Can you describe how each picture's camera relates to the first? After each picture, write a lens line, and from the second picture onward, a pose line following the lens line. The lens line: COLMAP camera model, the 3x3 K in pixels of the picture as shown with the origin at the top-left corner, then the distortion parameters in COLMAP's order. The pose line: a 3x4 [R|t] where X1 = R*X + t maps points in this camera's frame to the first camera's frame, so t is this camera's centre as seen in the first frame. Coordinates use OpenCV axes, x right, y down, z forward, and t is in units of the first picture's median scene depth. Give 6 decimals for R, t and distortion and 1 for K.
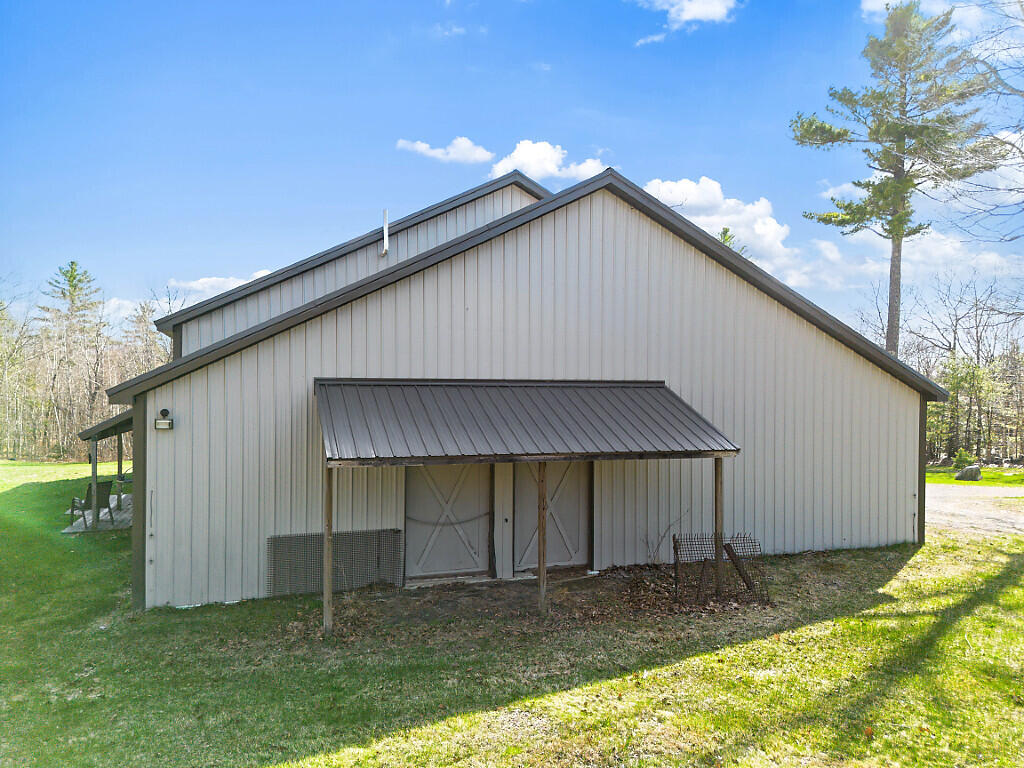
lens RADIAL K [[742.4, 0, 512.0], [0, 742.4, 384.0], [0, 0, 1]] dist [0.005679, 0.003167]
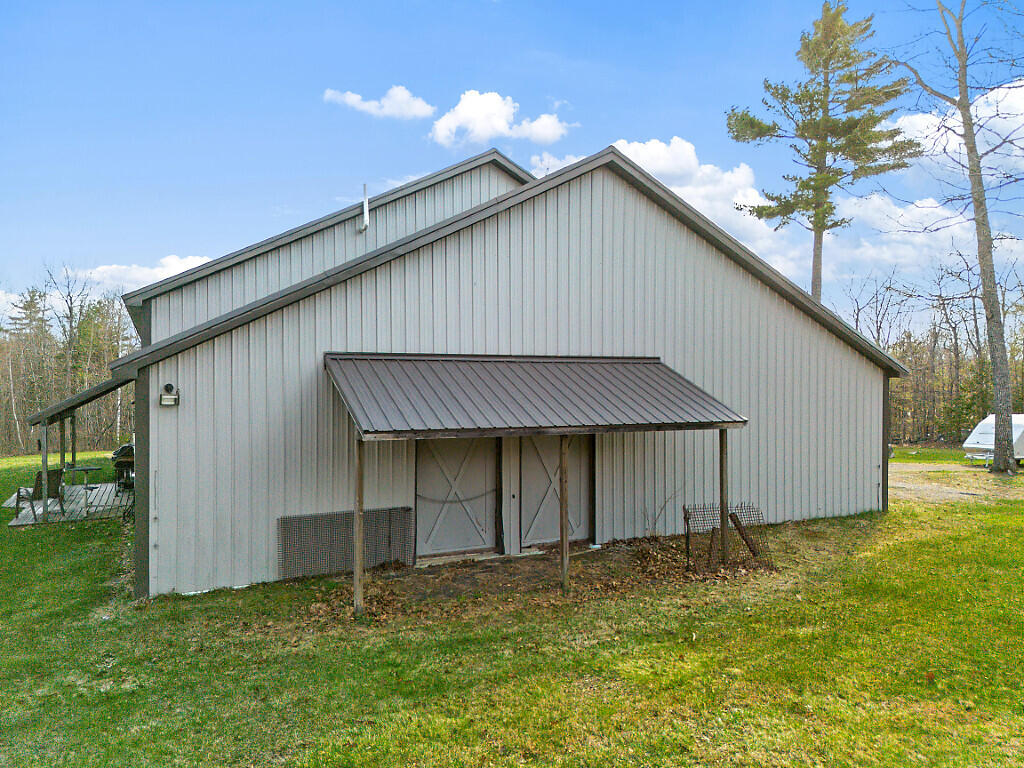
lens RADIAL K [[740.2, 0, 512.0], [0, 740.2, 384.0], [0, 0, 1]] dist [0.010509, 0.000740]
pose [[0.993049, -0.005659, 0.117567, -0.133193], [0.004208, 0.999912, 0.012593, 0.021662], [-0.117628, -0.012011, 0.992985, 0.016401]]
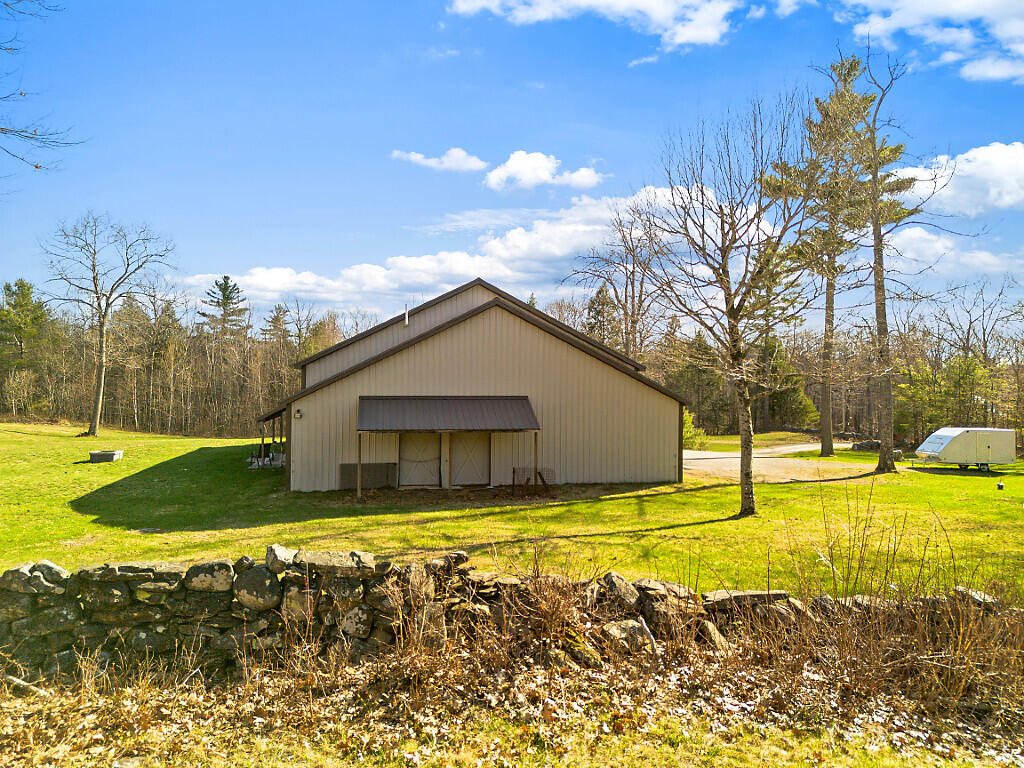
lens RADIAL K [[726.3, 0, 507.9], [0, 726.3, 359.5], [0, 0, 1]] dist [0.008948, -0.000268]
pose [[0.988397, -0.002483, -0.151872, 0.520336], [0.000003, 0.999867, -0.016329, -0.081947], [0.151892, 0.016139, 0.988265, -1.135329]]
